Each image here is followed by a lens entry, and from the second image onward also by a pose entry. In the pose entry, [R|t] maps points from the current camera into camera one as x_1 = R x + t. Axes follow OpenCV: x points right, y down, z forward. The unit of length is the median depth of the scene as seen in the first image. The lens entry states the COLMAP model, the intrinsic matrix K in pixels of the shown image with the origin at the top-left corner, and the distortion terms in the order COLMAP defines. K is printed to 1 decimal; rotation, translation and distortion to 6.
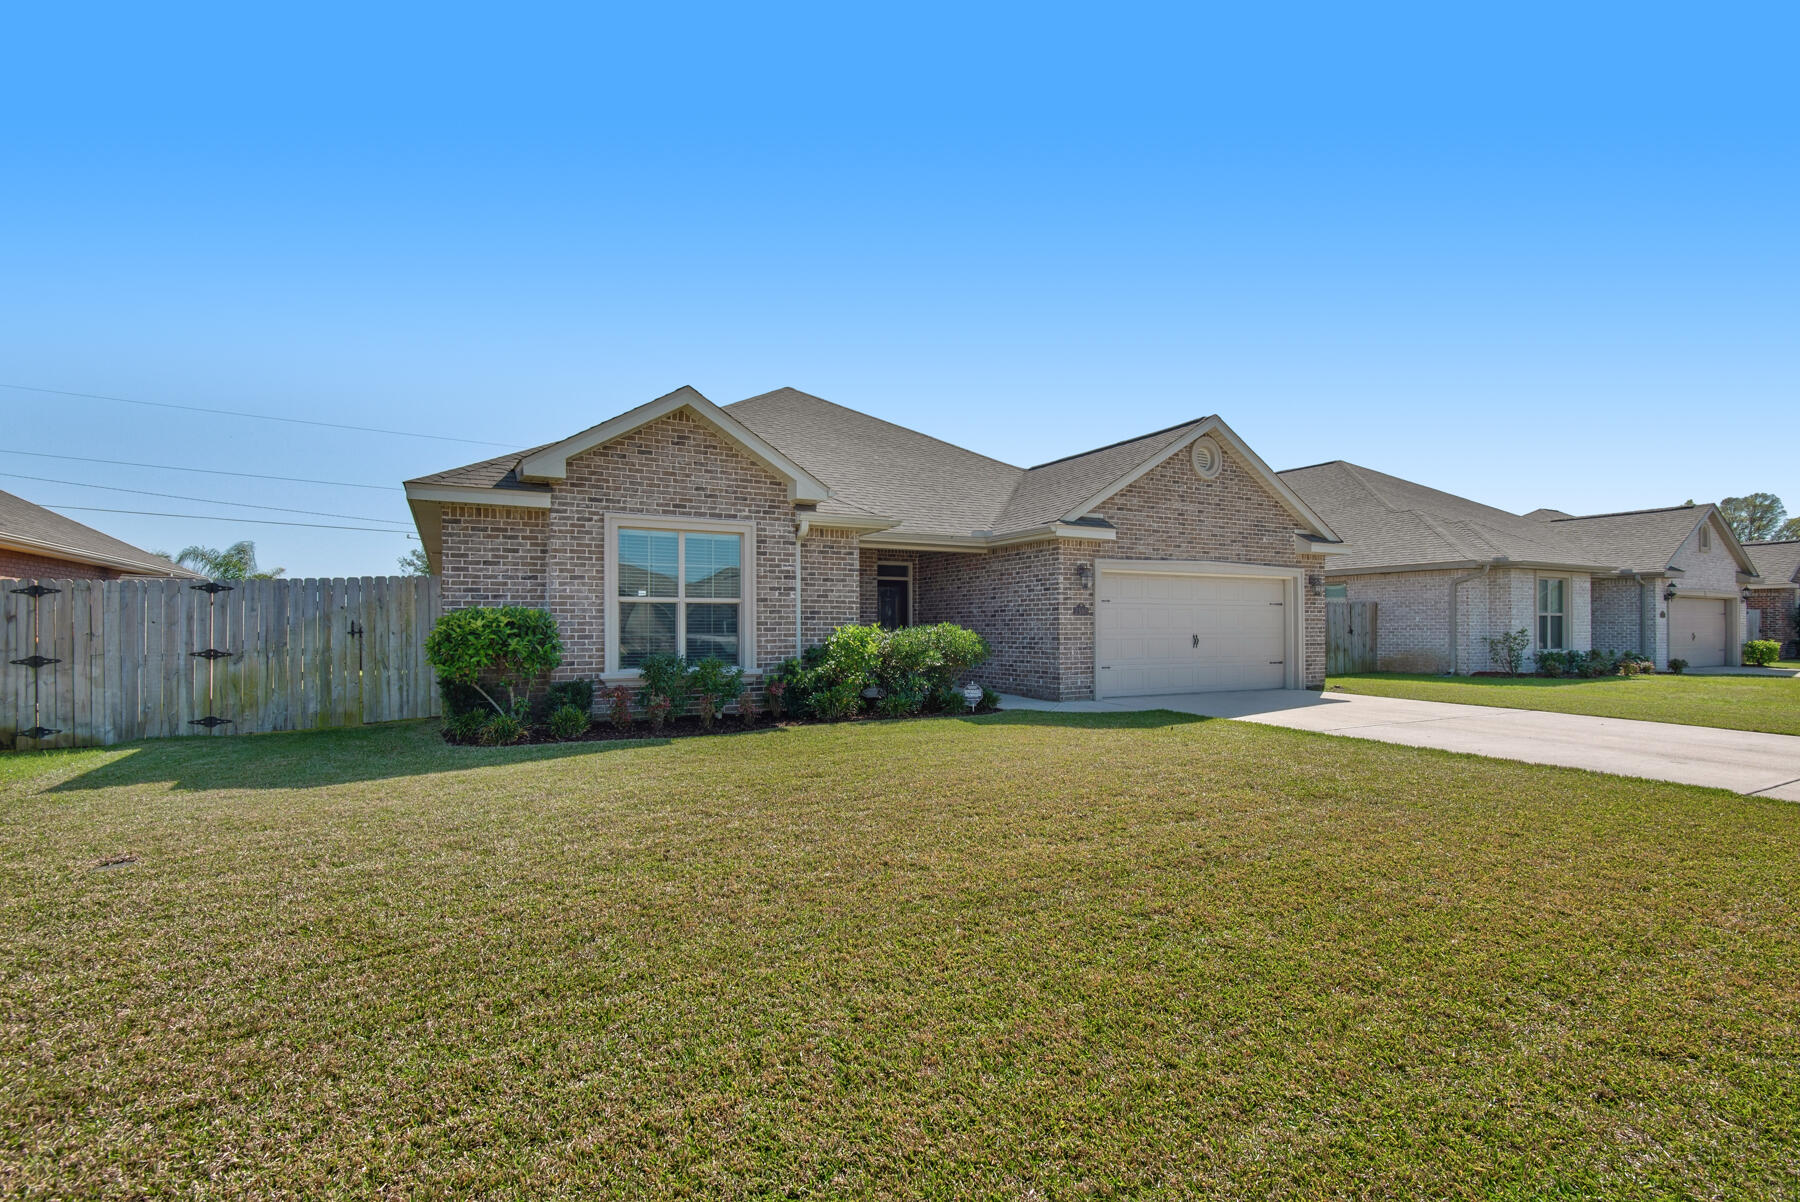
lens RADIAL K [[816.1, 0, 871.4], [0, 816.1, 621.6], [0, 0, 1]] dist [0.027475, -0.012928]
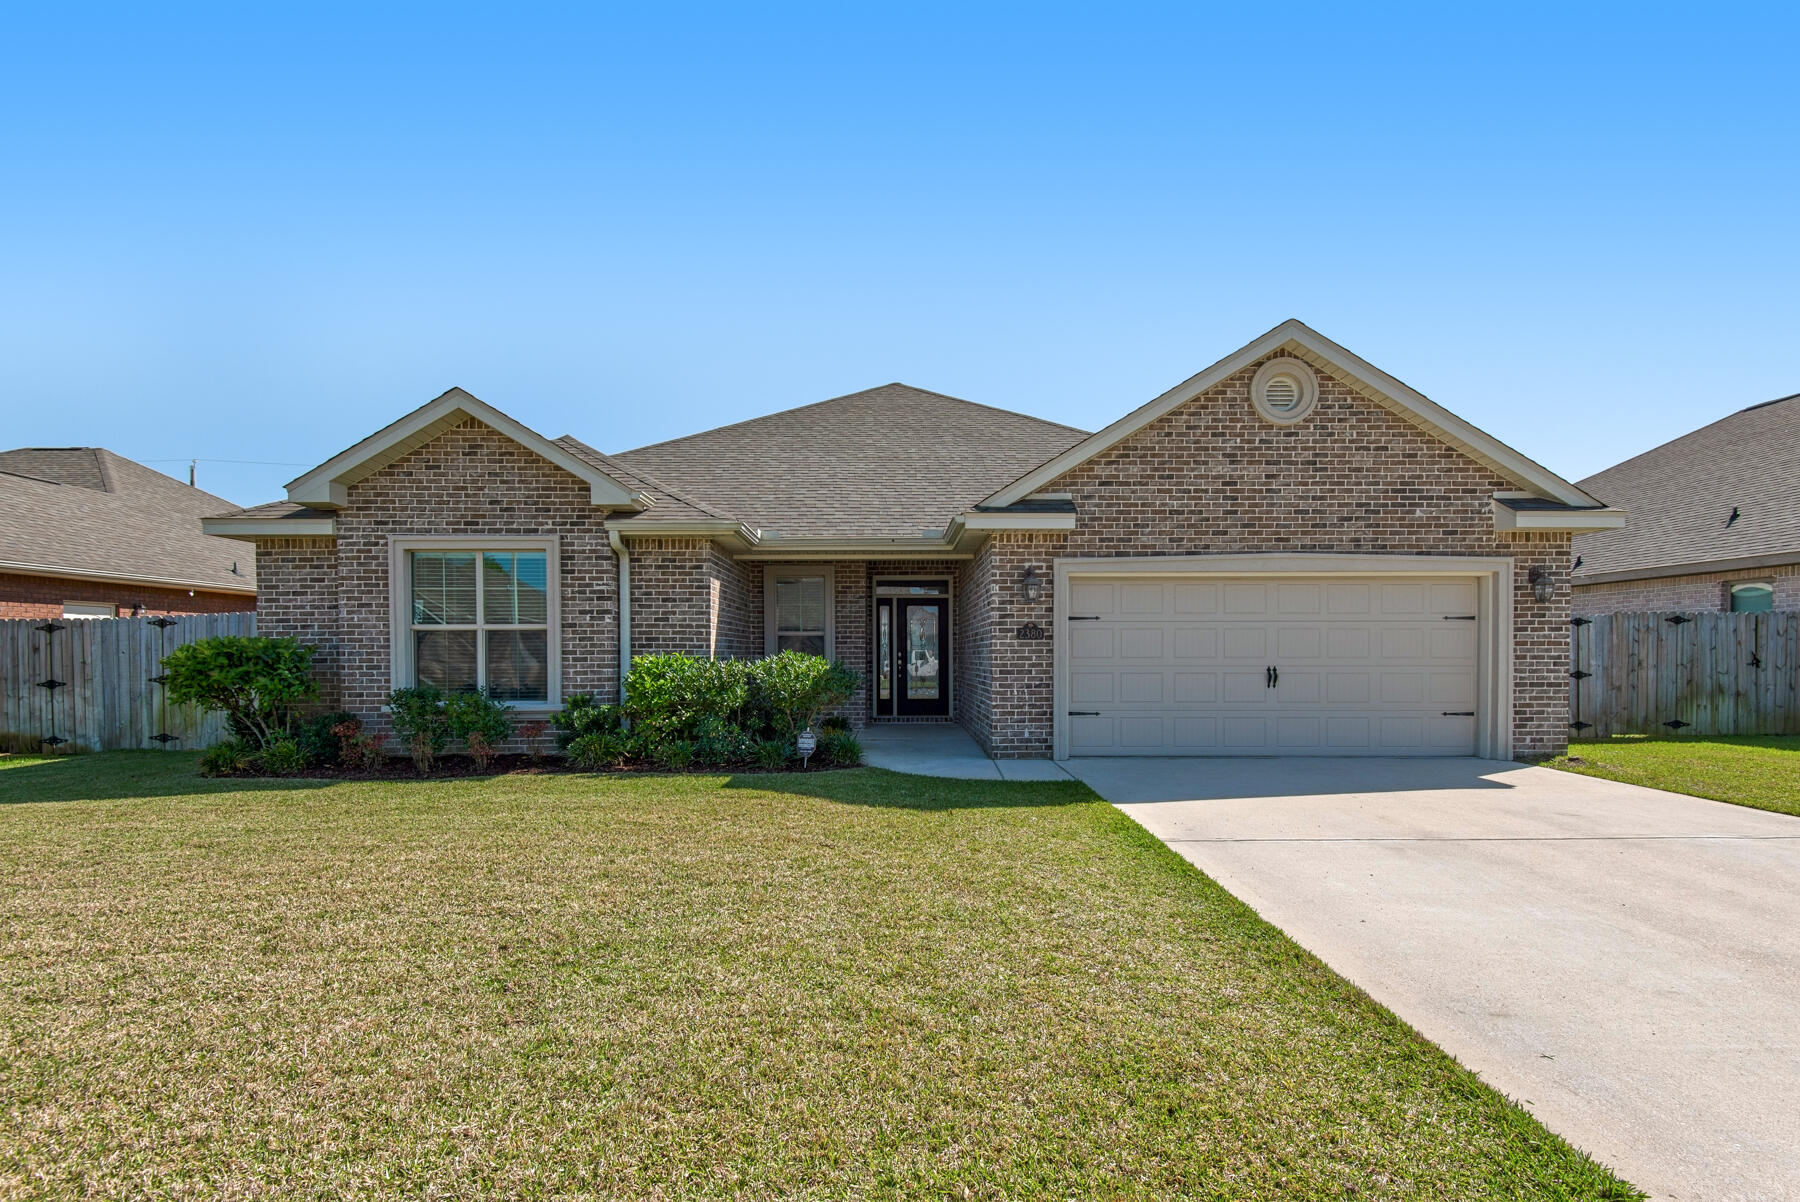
lens RADIAL K [[816.1, 0, 890.1], [0, 816.1, 677.4], [0, 0, 1]] dist [0.027475, -0.012928]
pose [[0.891175, 0.011113, -0.453524, 0.573700], [0.004521, 0.999433, 0.033374, 0.001144], [0.453638, -0.031793, 0.890619, 0.380051]]
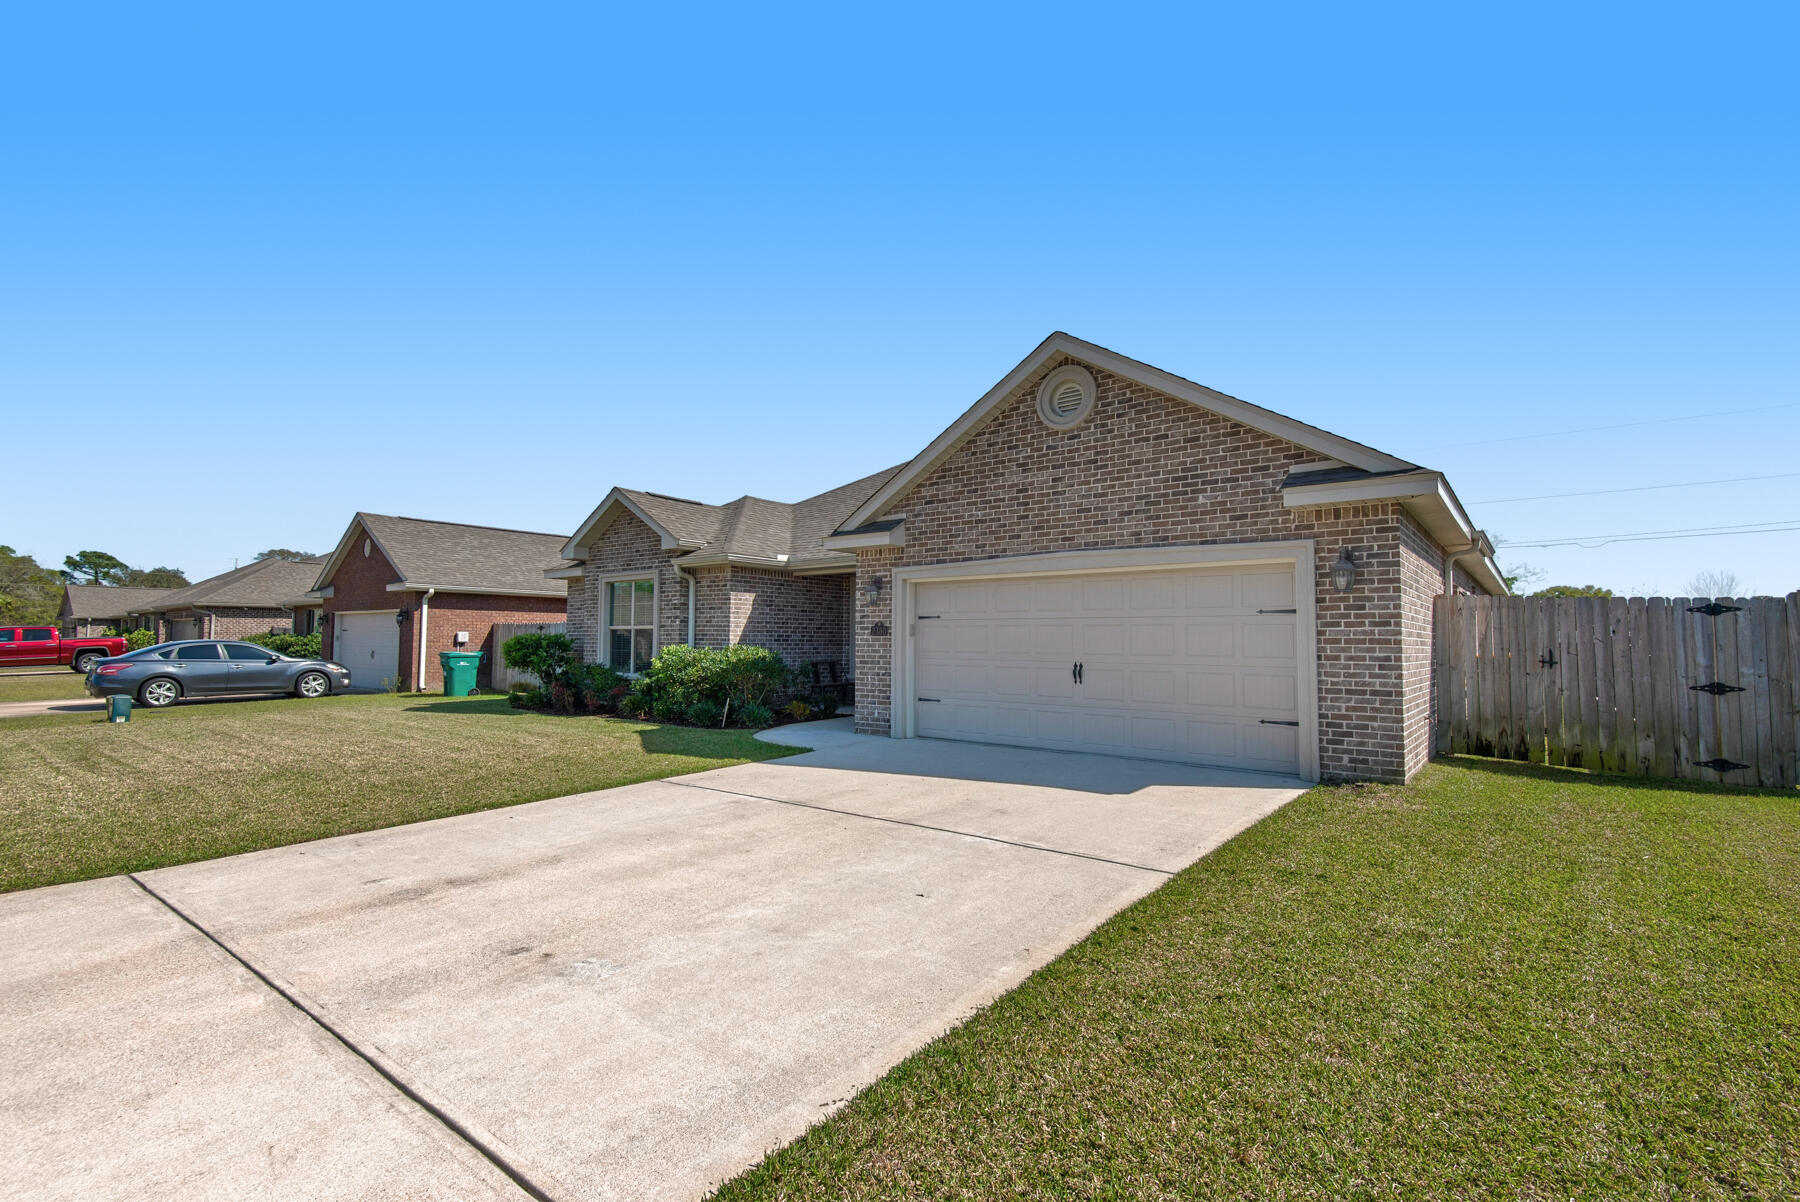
lens RADIAL K [[816.1, 0, 880.9], [0, 816.1, 606.5], [0, 0, 1]] dist [0.027475, -0.012928]
pose [[0.390211, -0.037008, -0.919981, 1.280638], [0.000631, 0.999202, -0.039928, -0.004560], [0.920725, 0.015000, 0.389924, 0.812589]]
